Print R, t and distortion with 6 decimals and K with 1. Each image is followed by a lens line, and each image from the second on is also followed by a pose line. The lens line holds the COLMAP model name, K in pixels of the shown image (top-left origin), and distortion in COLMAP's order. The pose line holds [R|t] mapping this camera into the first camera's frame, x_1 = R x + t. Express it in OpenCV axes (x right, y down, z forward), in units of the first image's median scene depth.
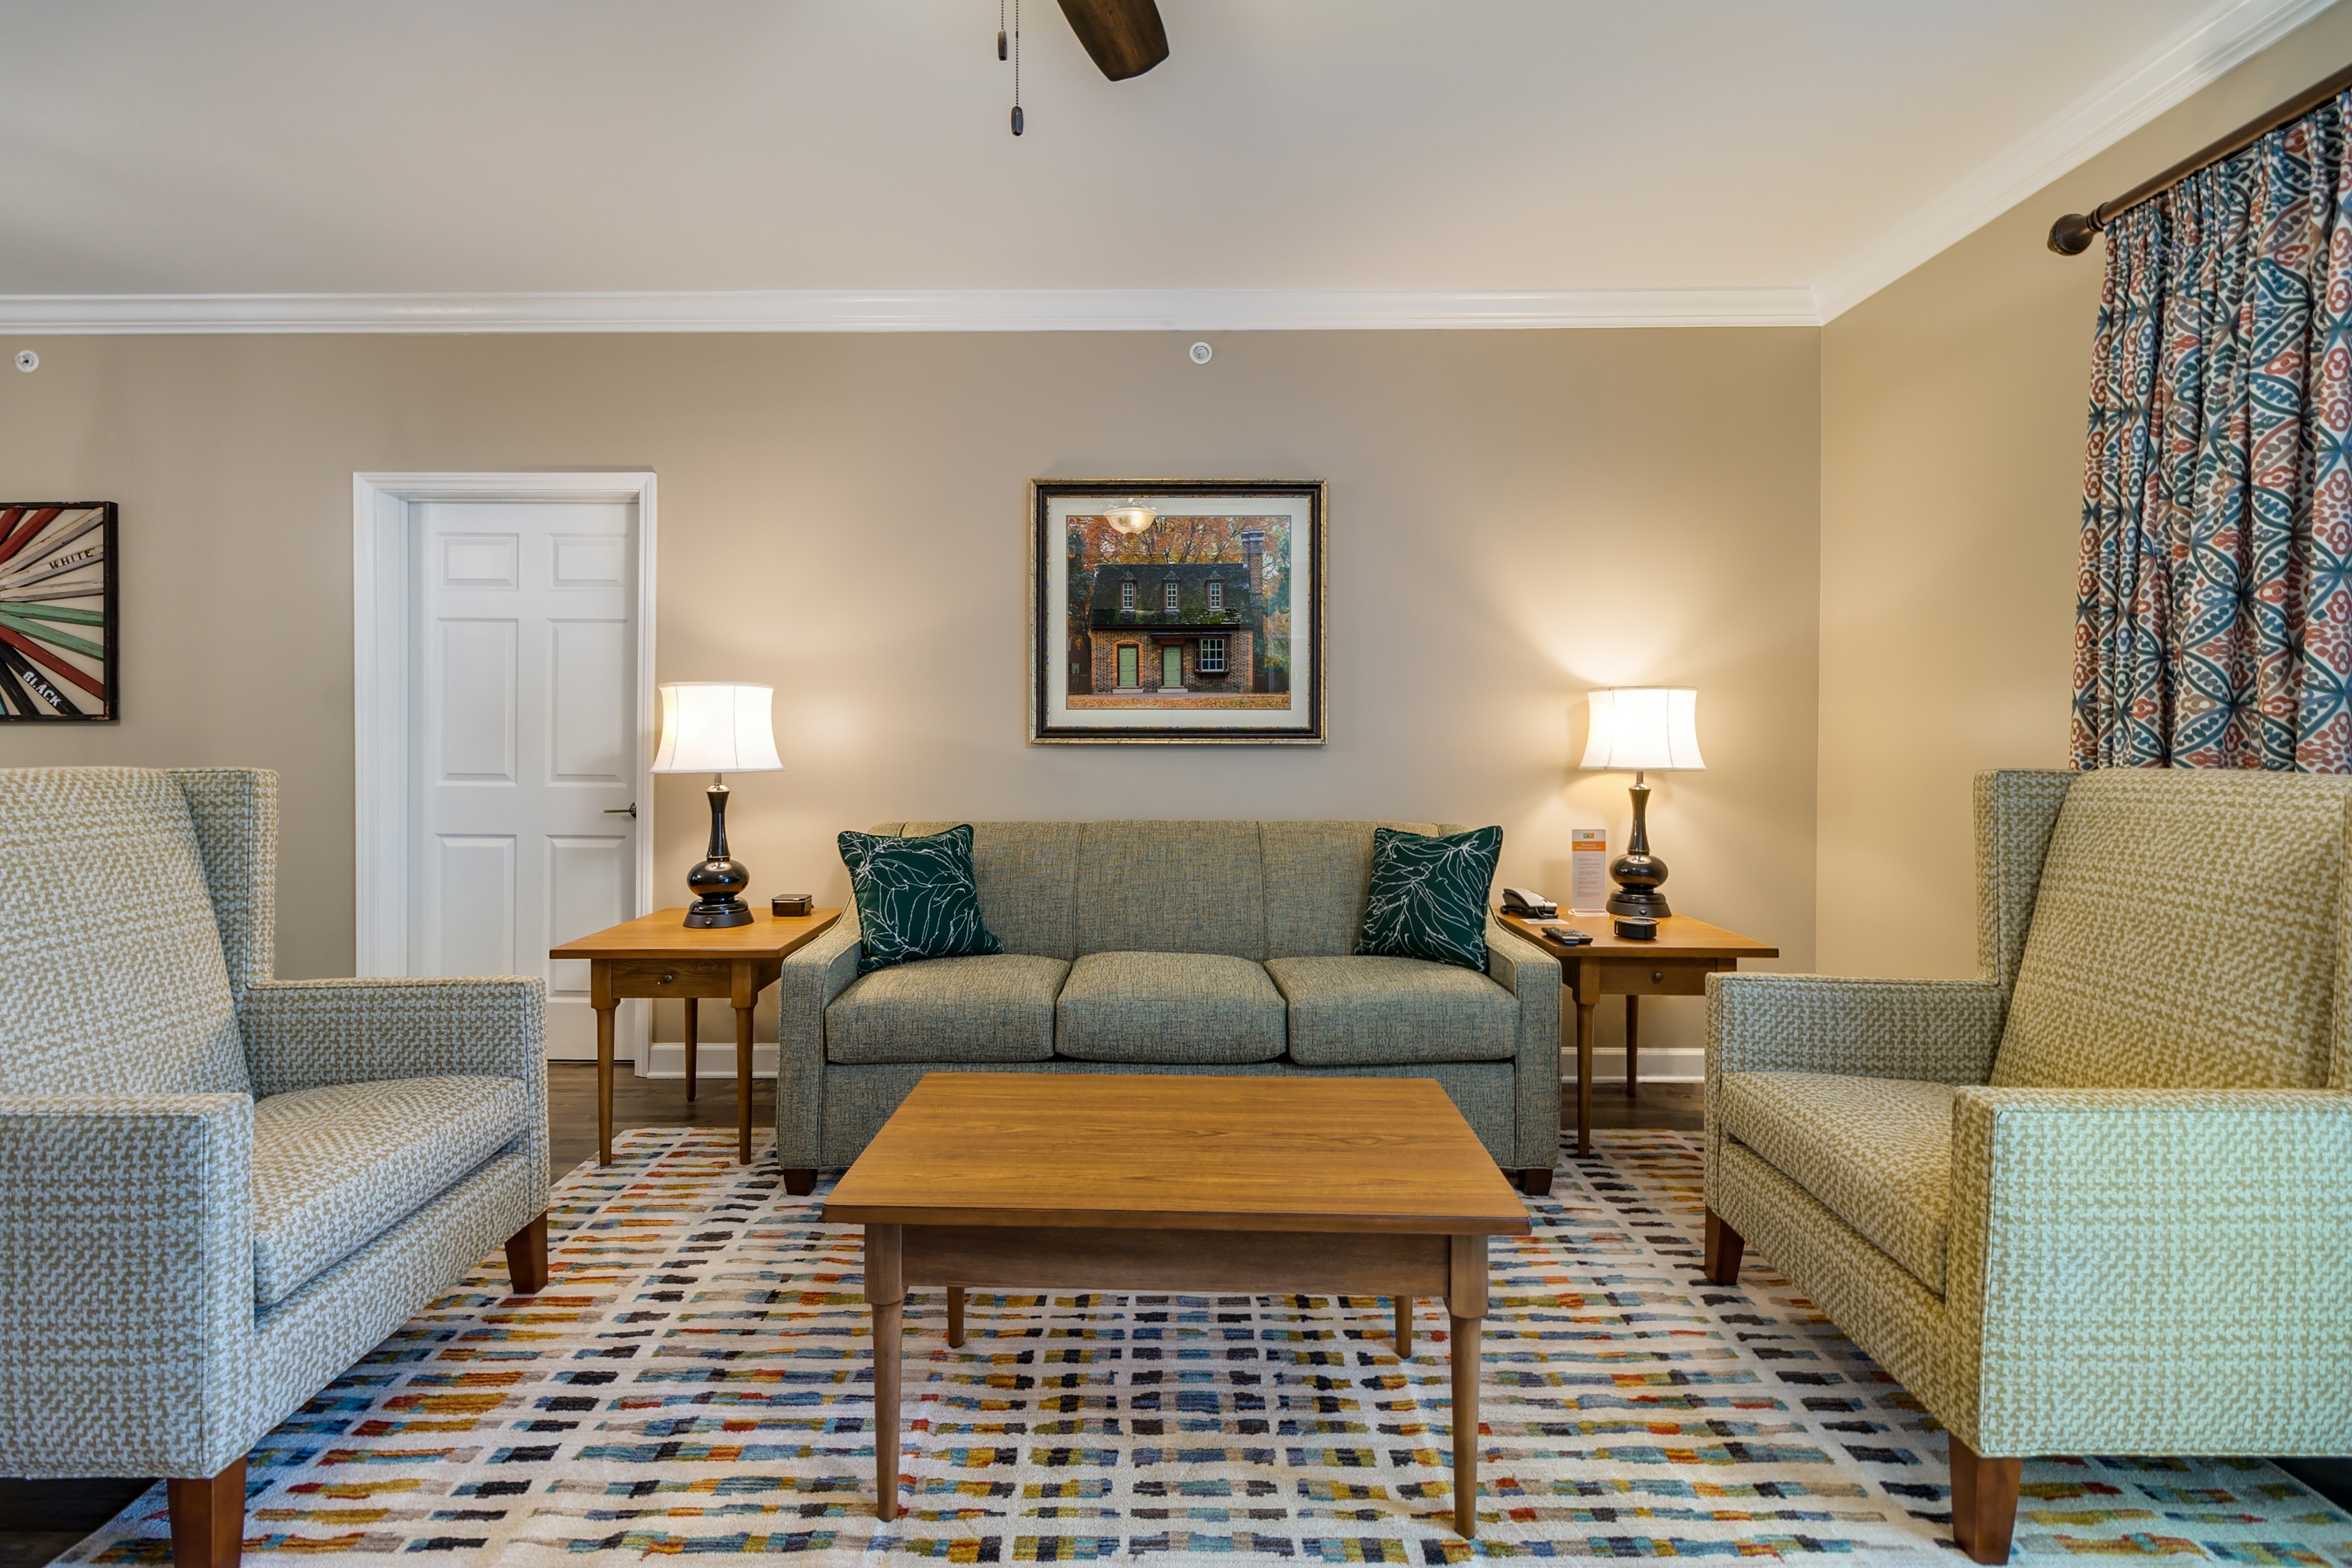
lens RADIAL K [[1112.9, 0, 1153.5], [0, 1112.9, 739.8], [0, 0, 1]] dist [0.003625, 0.000342]
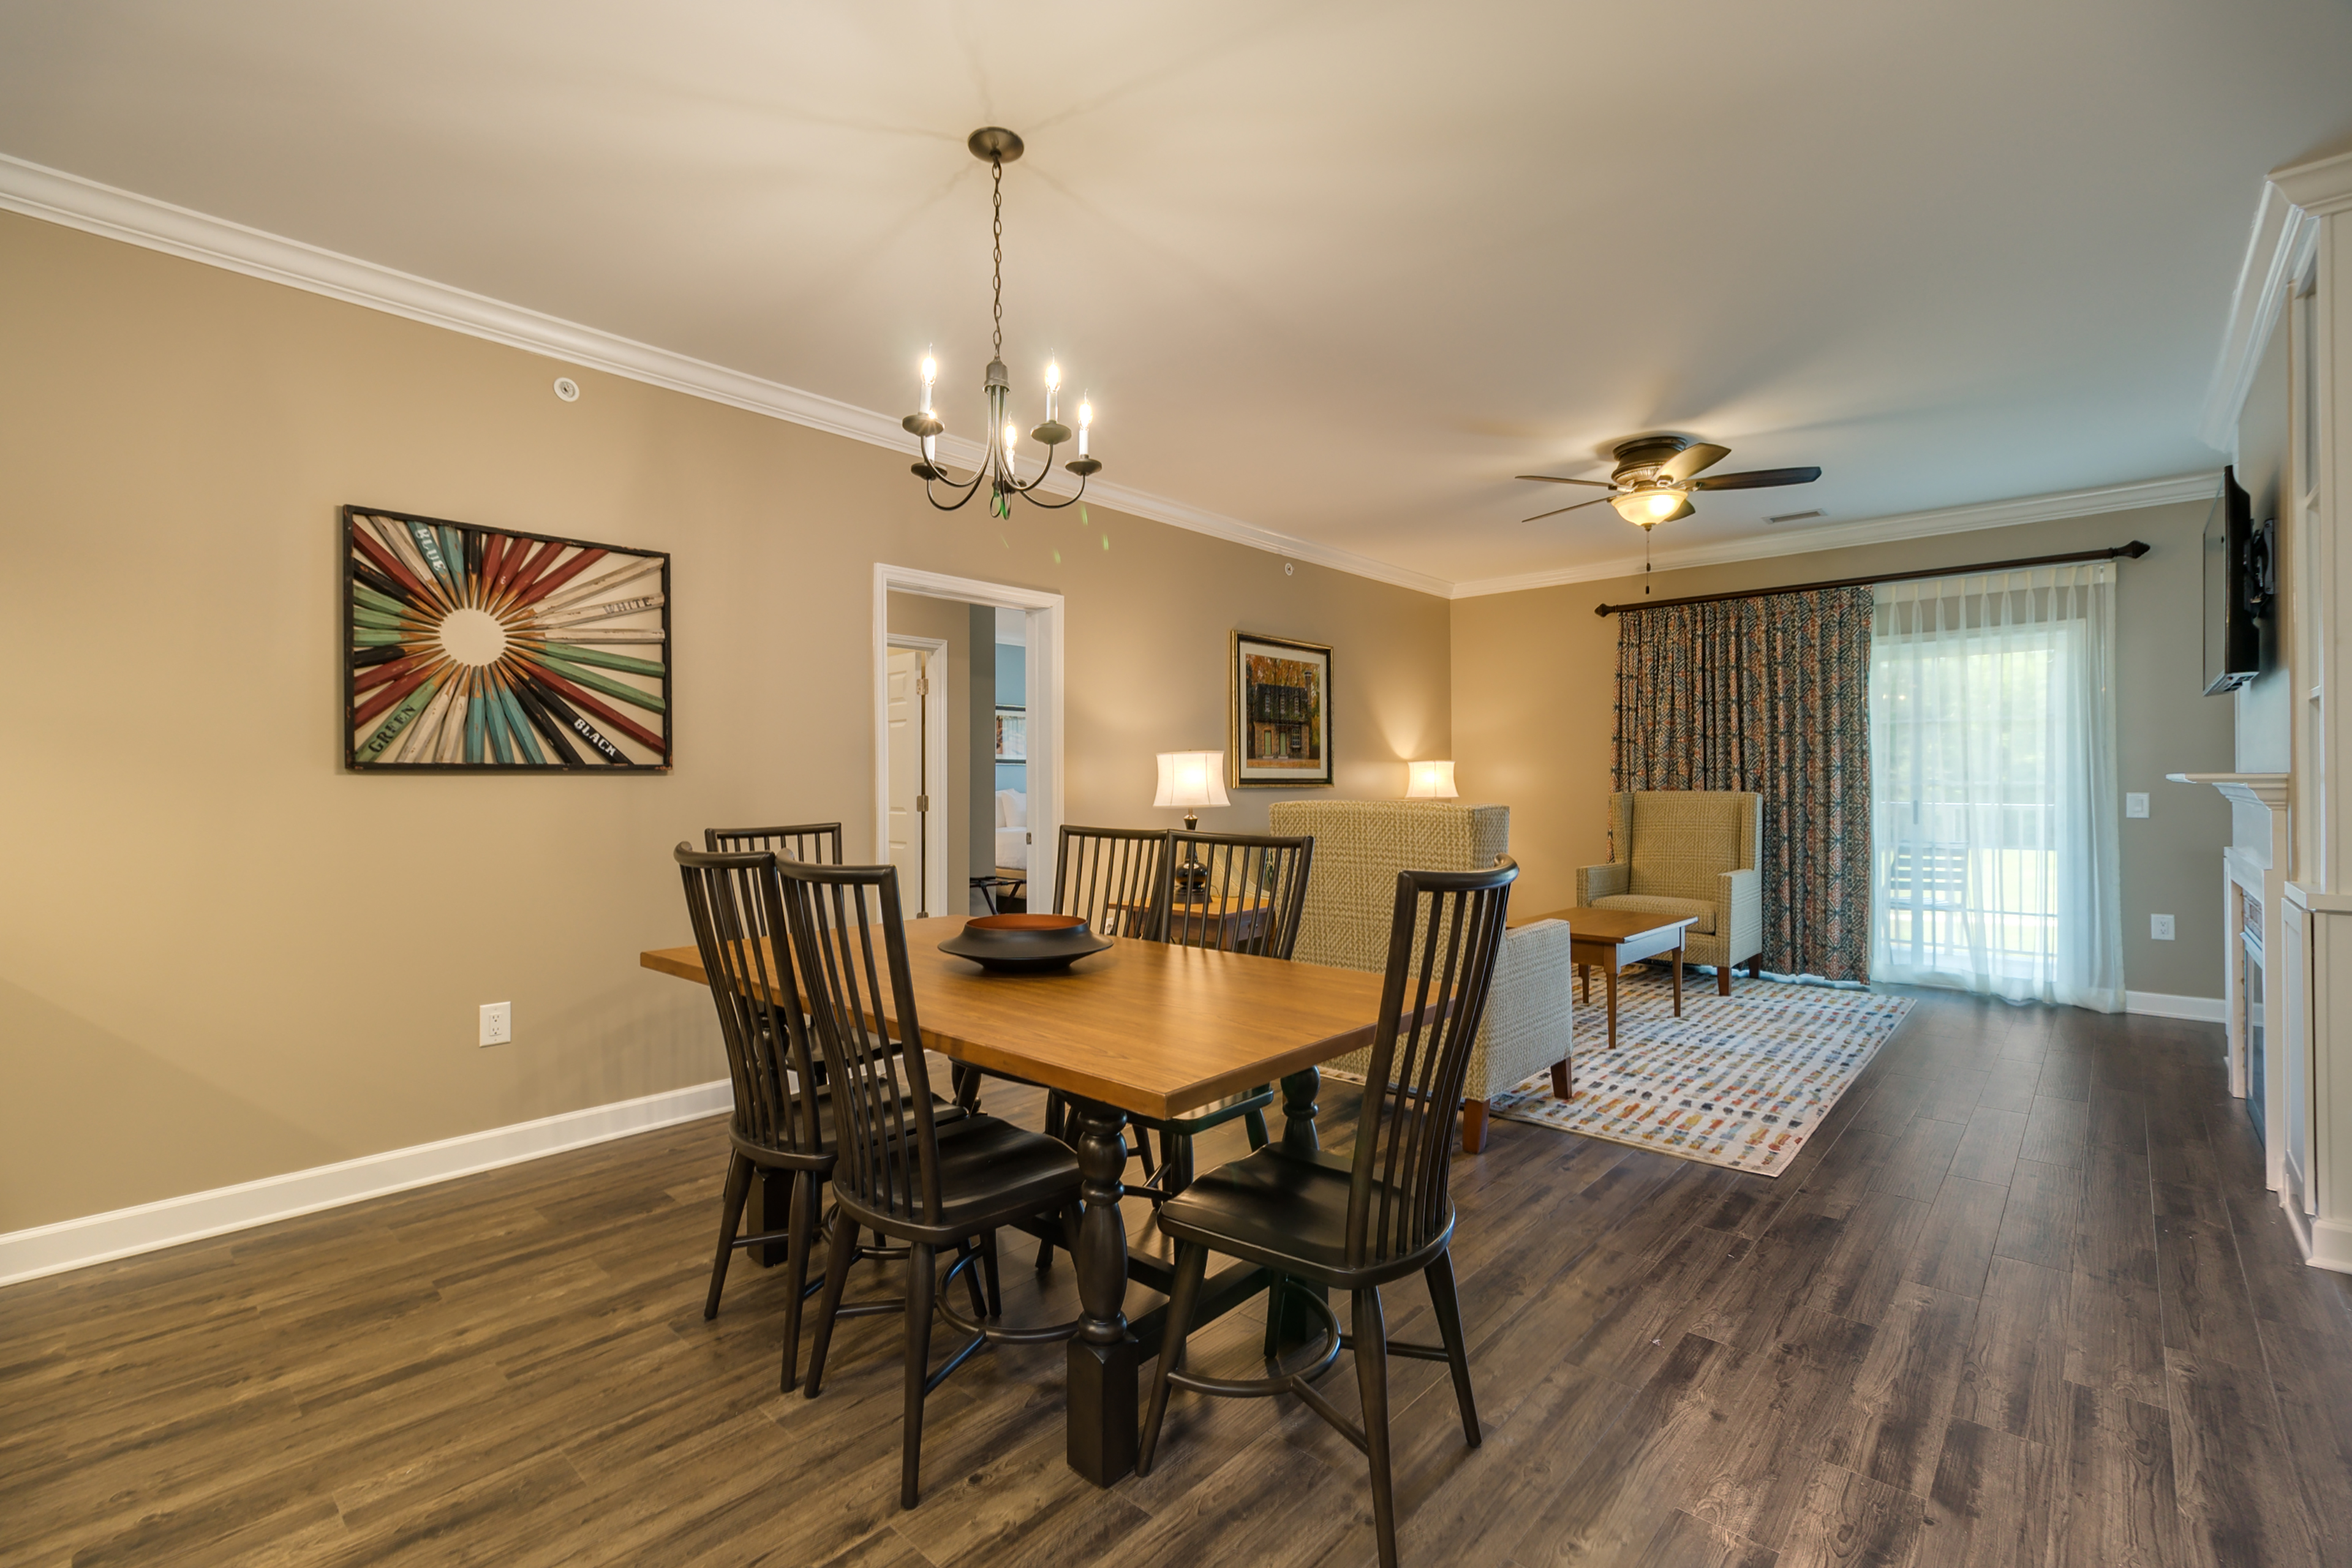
lens RADIAL K [[1020.3, 0, 1189.3], [0, 1020.3, 793.4], [0, 0, 1]] dist [-0.003388, -0.000547]
pose [[0.659089, -0.010732, 0.751988, -1.310634], [0.006259, 0.999942, 0.008785, -0.002172], [-0.752039, -0.001084, 0.659118, 0.038092]]
